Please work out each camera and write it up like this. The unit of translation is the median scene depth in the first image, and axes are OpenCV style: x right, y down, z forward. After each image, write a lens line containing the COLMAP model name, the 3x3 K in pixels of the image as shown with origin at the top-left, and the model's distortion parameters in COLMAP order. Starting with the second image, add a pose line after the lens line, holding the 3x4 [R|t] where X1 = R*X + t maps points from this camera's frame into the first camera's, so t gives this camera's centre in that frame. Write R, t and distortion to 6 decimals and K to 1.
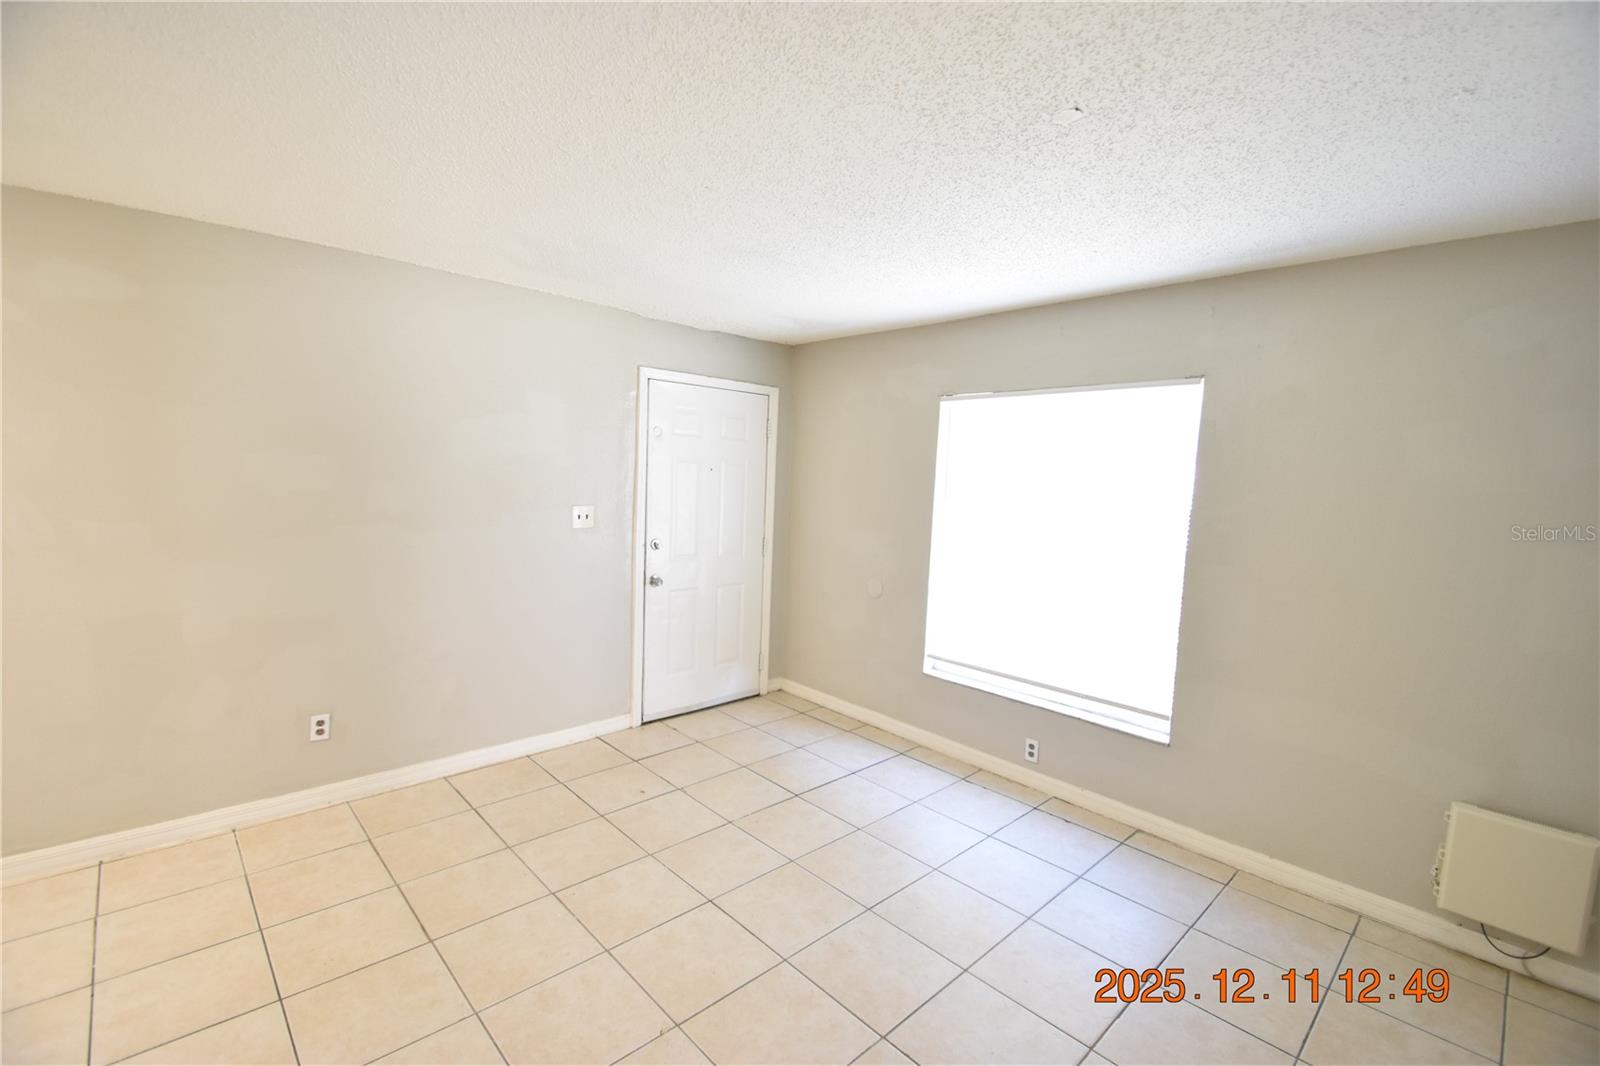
lens RADIAL K [[701.5, 0, 806.6], [0, 701.5, 536.1], [0, 0, 1]] dist [0.009300, -0.013248]
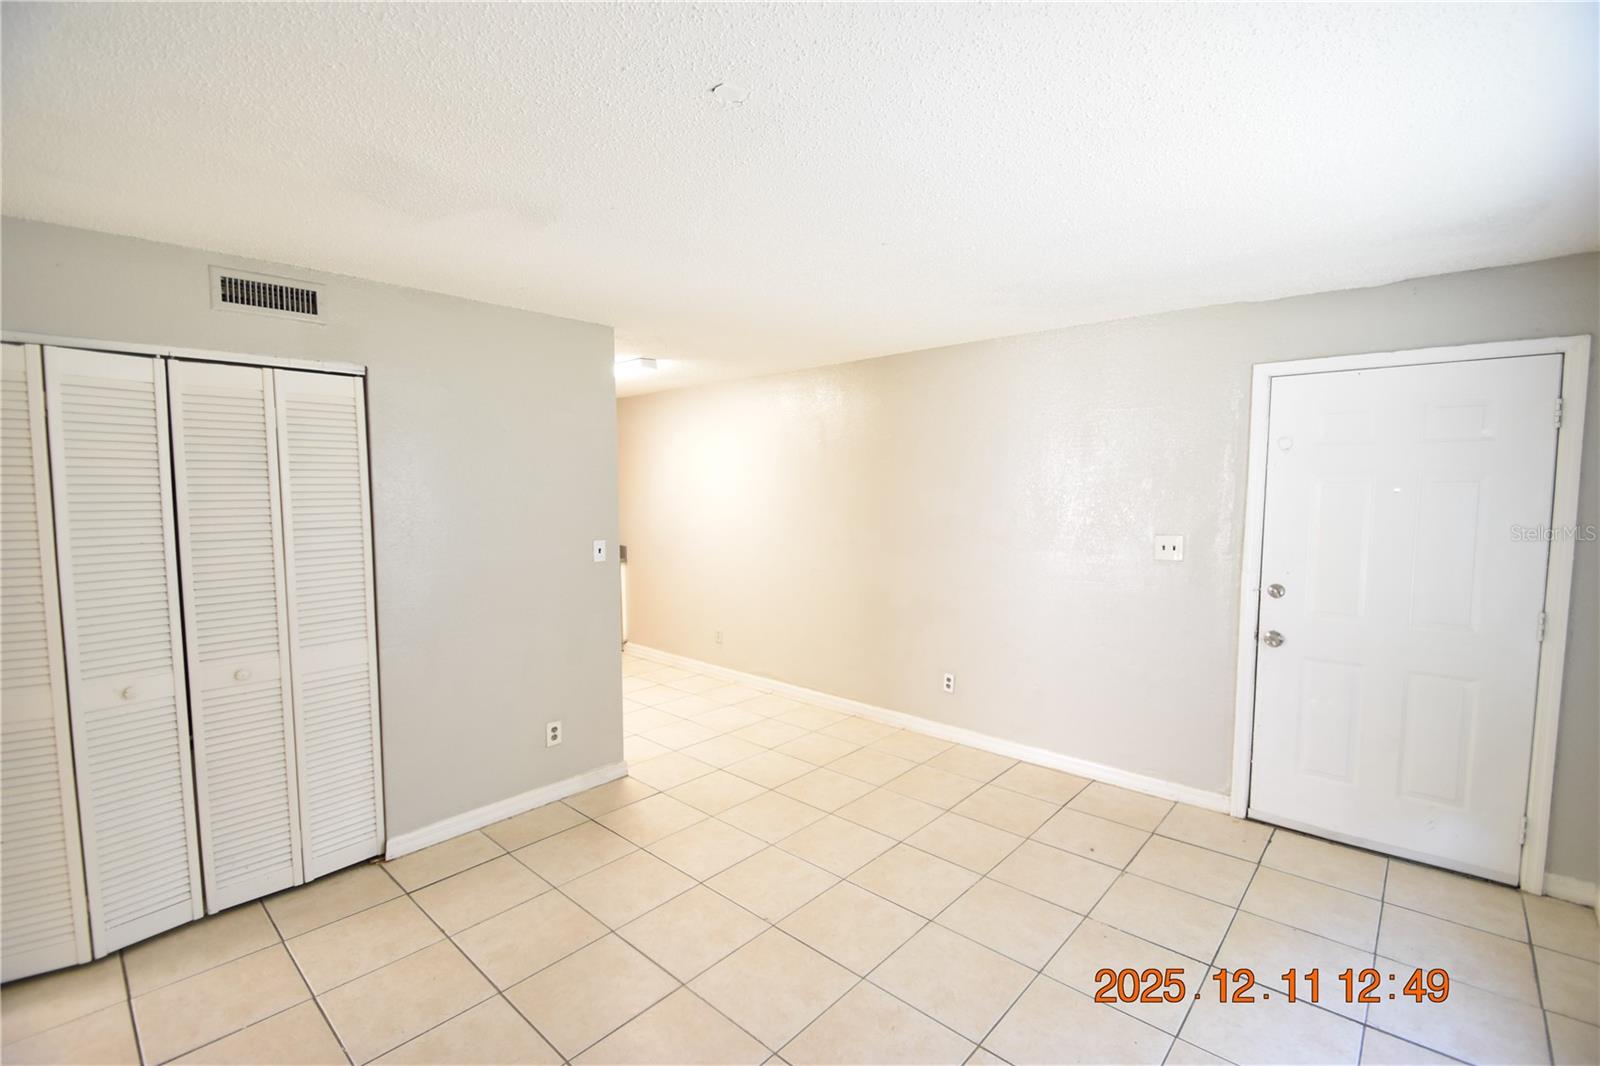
lens RADIAL K [[701.5, 0, 789.3], [0, 701.5, 538.4], [0, 0, 1]] dist [0.009300, -0.013248]
pose [[0.079268, 0.034588, -0.996253, 0.622713], [-0.091672, 0.995416, 0.027265, -0.021710], [0.992629, 0.089167, 0.082075, 0.507861]]
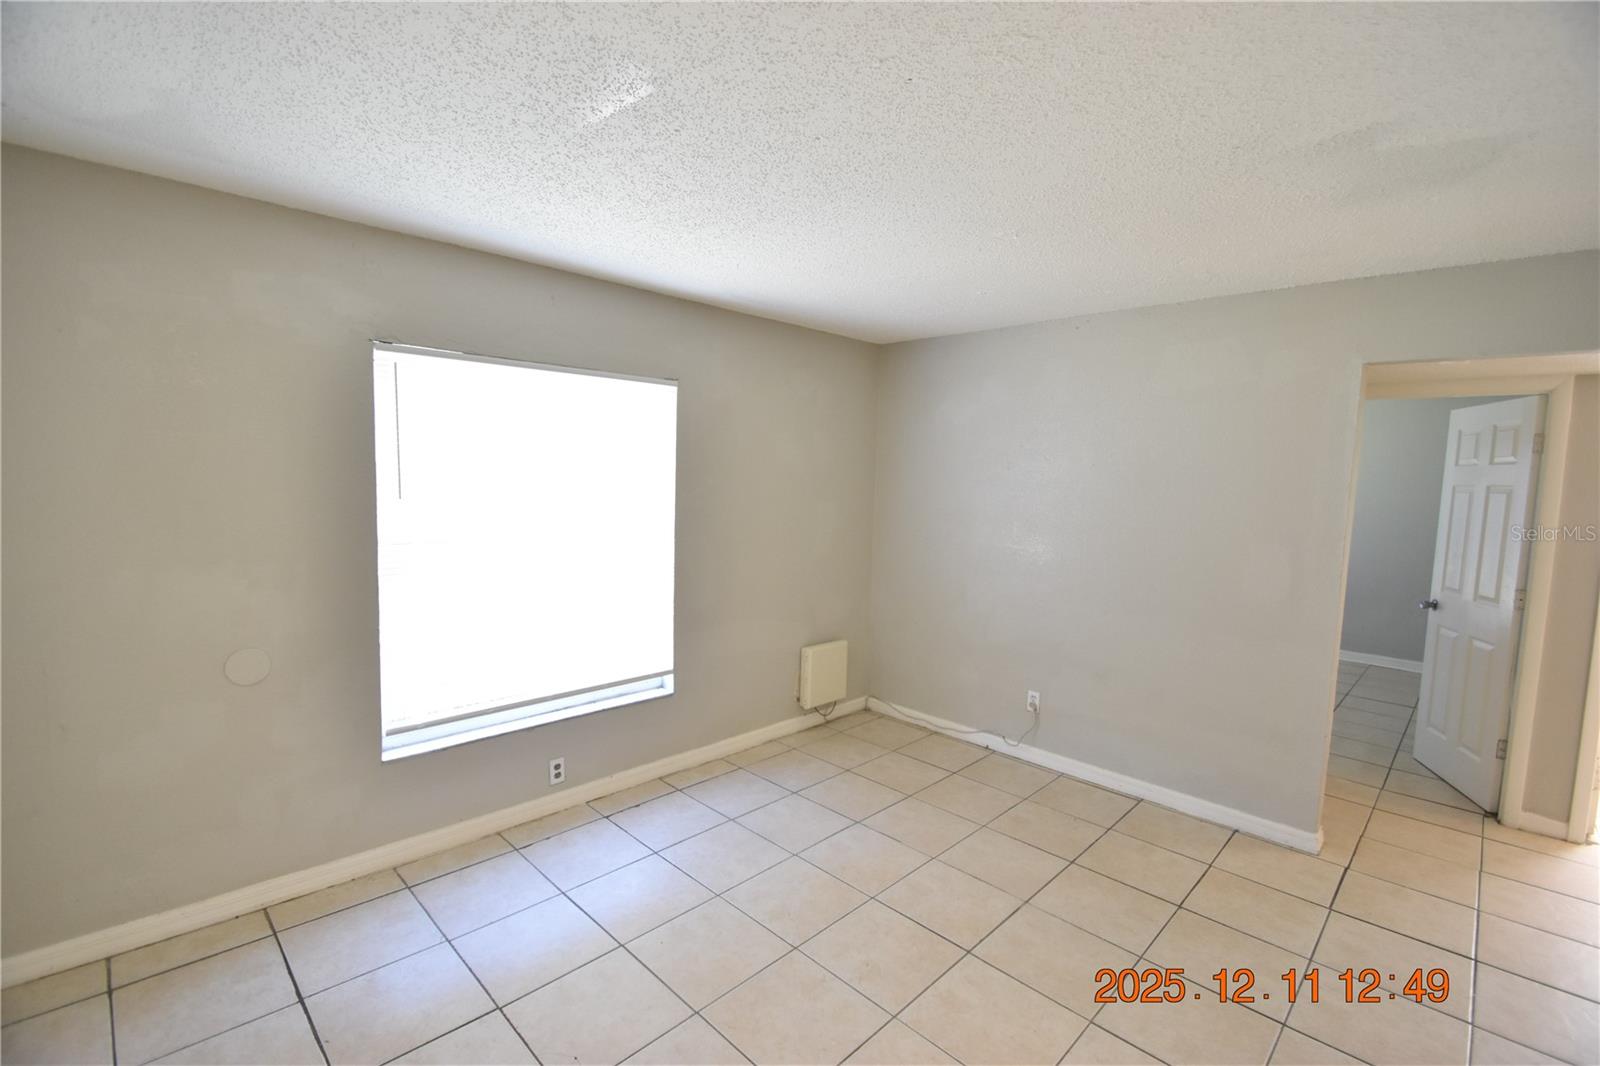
lens RADIAL K [[701.5, 0, 794.4], [0, 701.5, 543.0], [0, 0, 1]] dist [0.009300, -0.013248]
pose [[-0.020566, -0.126617, 0.991738, -0.532878], [0.073085, 0.989104, 0.127796, -0.074373], [-0.997114, 0.075110, -0.011088, 0.680716]]
